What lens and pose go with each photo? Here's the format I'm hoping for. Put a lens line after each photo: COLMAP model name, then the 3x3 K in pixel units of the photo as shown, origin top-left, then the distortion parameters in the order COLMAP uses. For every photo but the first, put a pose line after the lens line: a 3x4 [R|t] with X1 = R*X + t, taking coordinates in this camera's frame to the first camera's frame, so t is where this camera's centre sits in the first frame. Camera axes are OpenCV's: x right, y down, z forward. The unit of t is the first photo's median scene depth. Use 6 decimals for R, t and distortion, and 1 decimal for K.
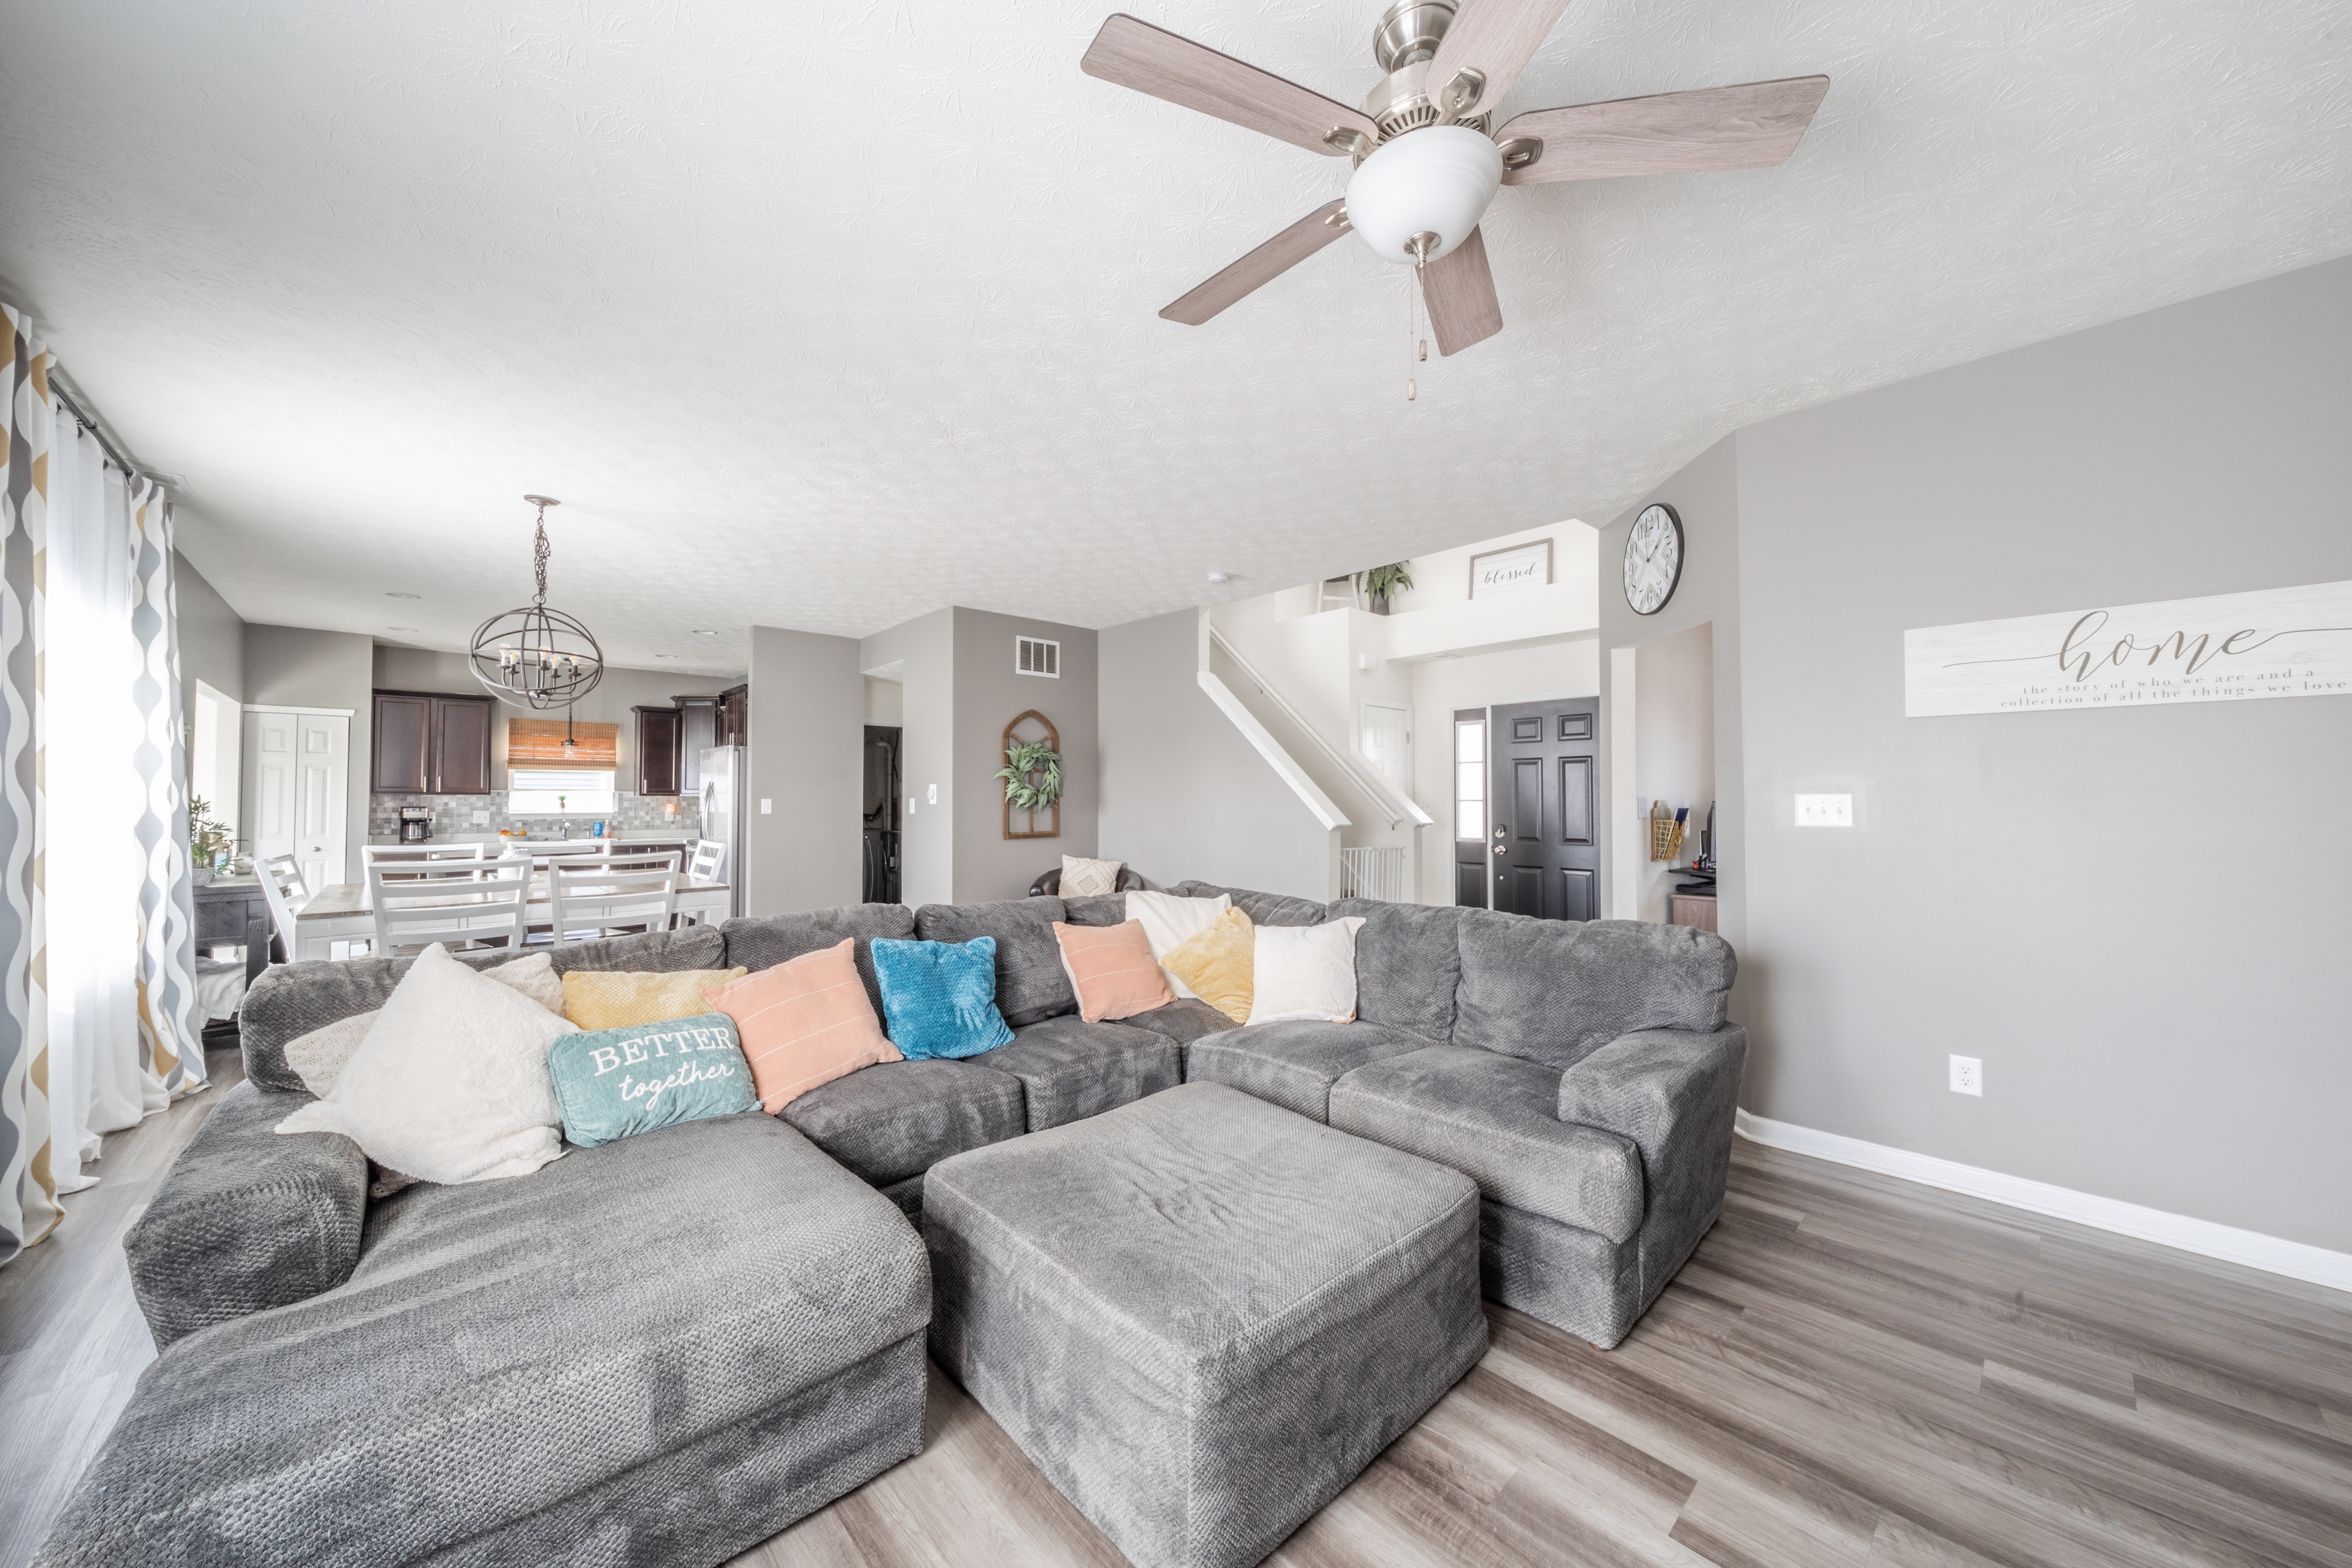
lens RADIAL K [[833.9, 0, 1199.6], [0, 833.9, 783.6], [0, 0, 1]] dist [0.001885, -0.001245]
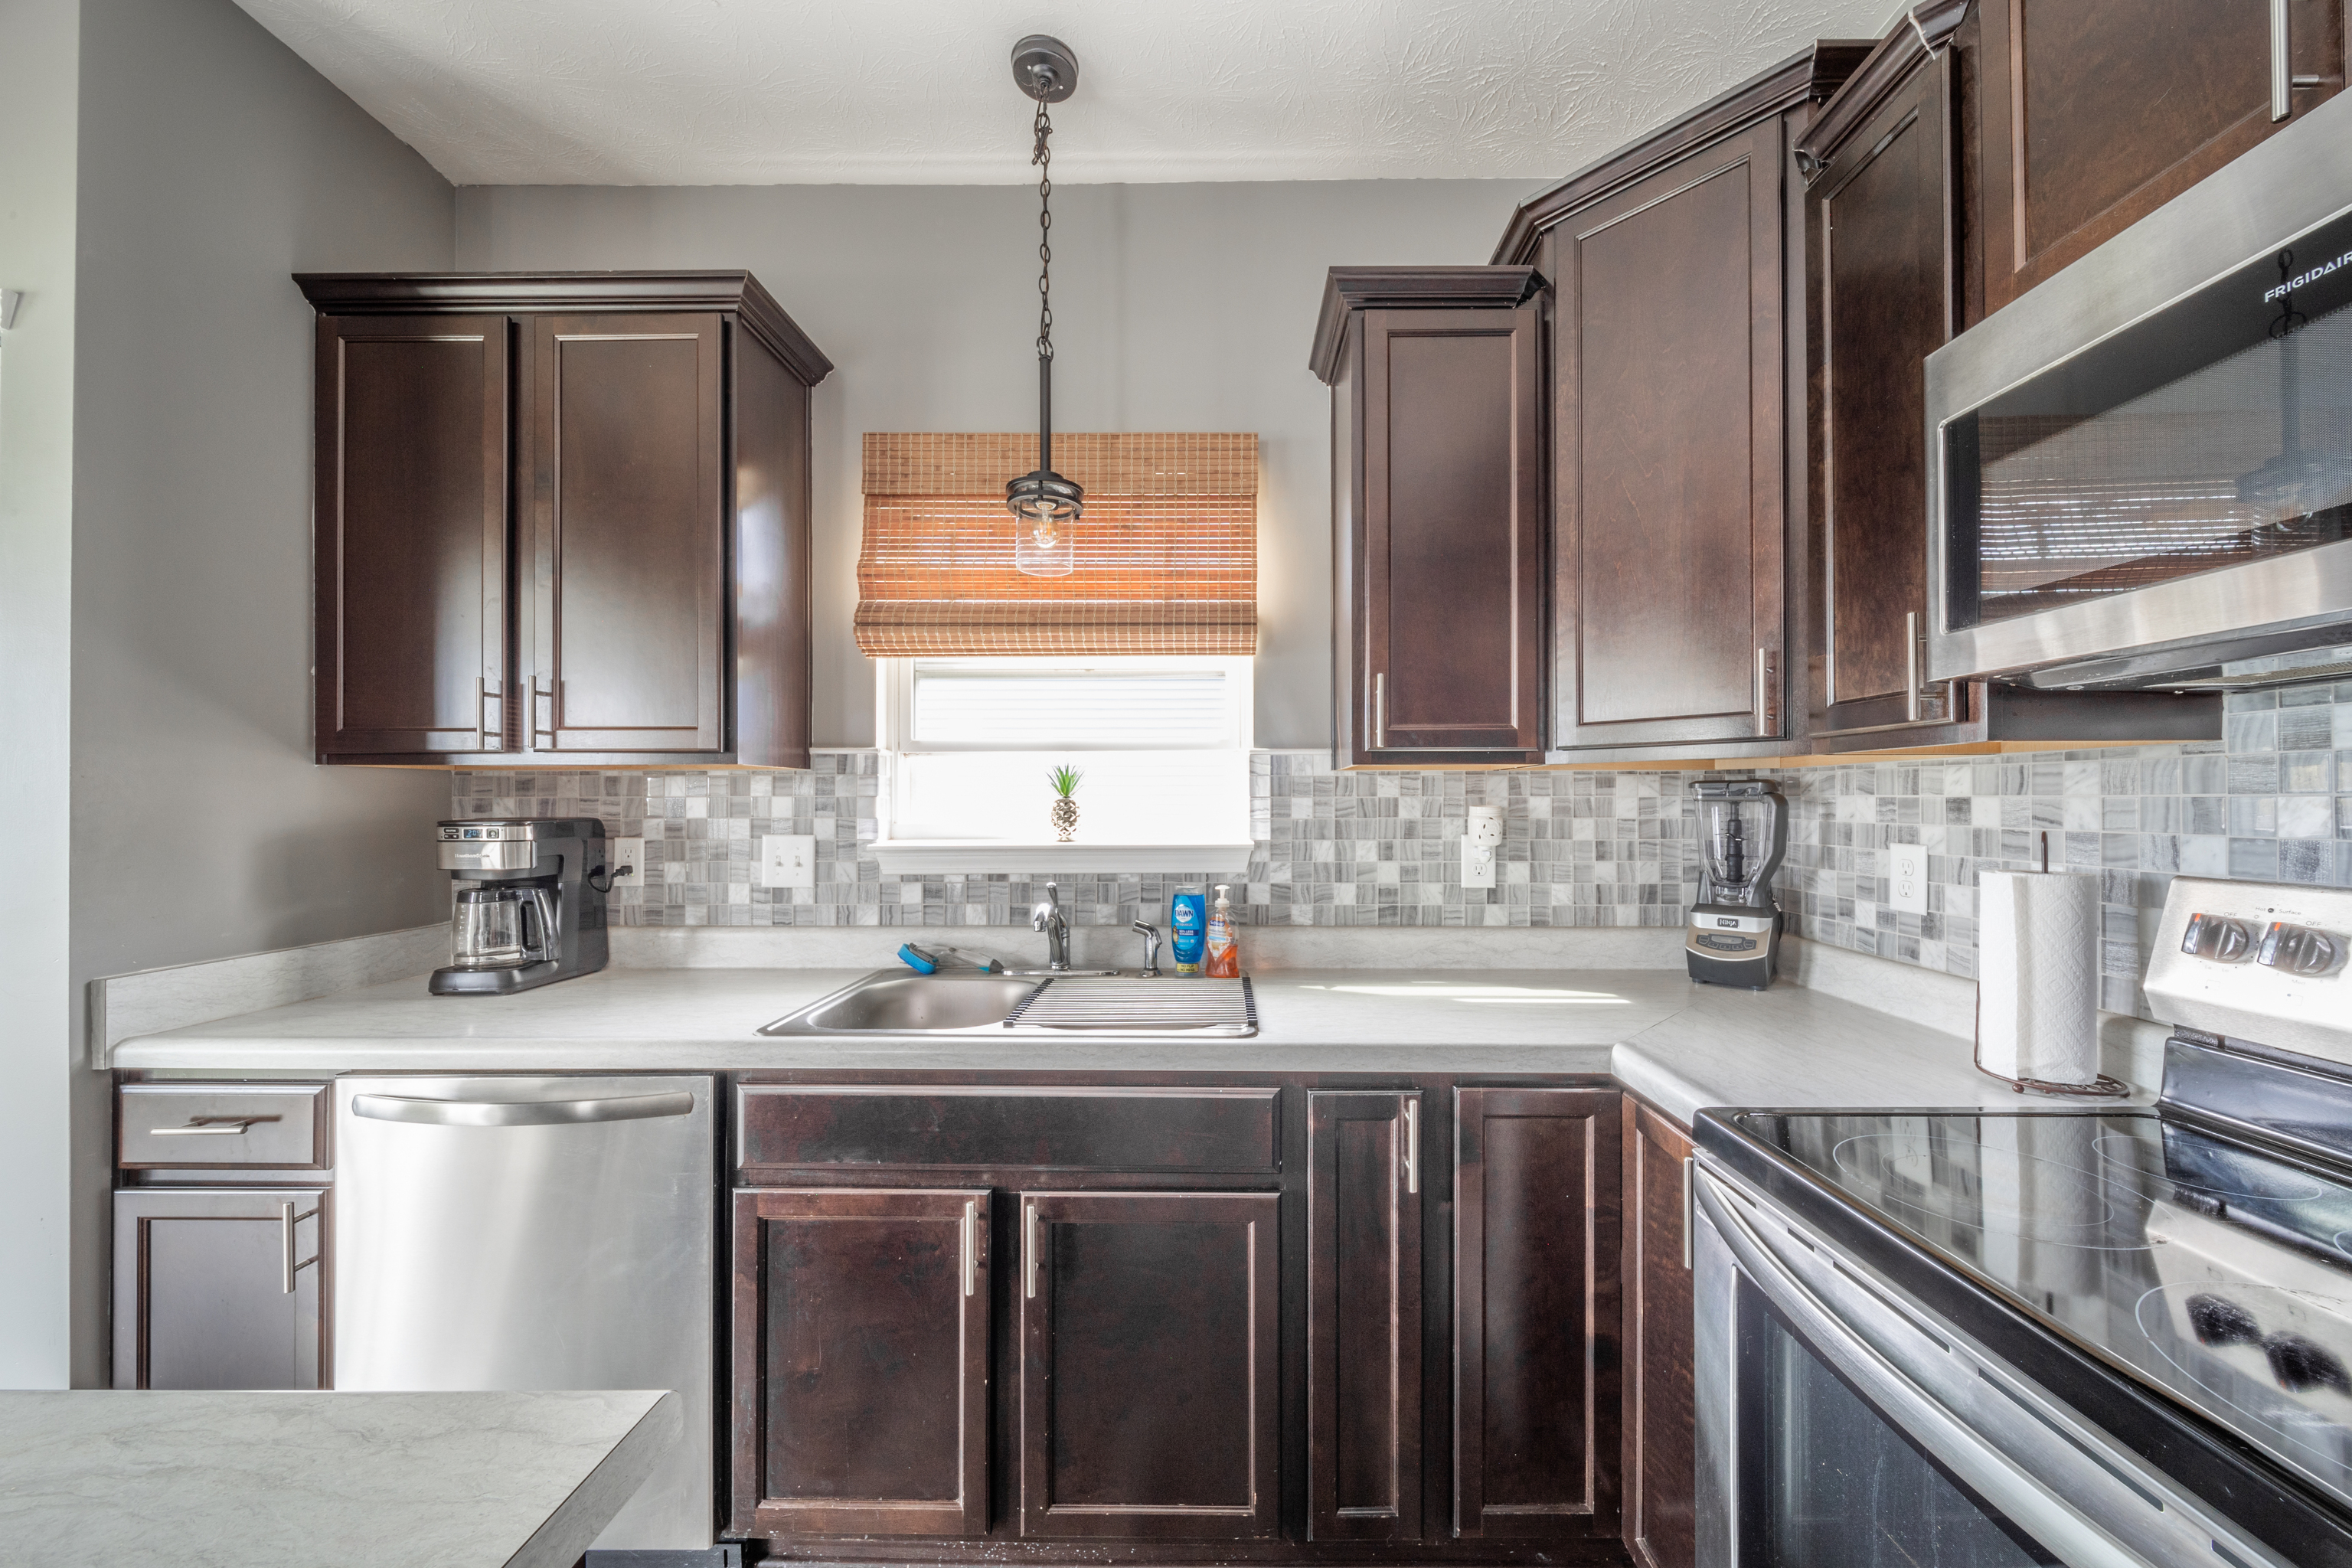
lens RADIAL K [[833.9, 0, 1165.8], [0, 833.9, 797.2], [0, 0, 1]] dist [0.001885, -0.001245]
pose [[0.692544, -0.007726, -0.721334, -0.617977], [0.016871, 0.999843, 0.005488, 0.022172], [0.721179, -0.015971, 0.692565, 0.917441]]
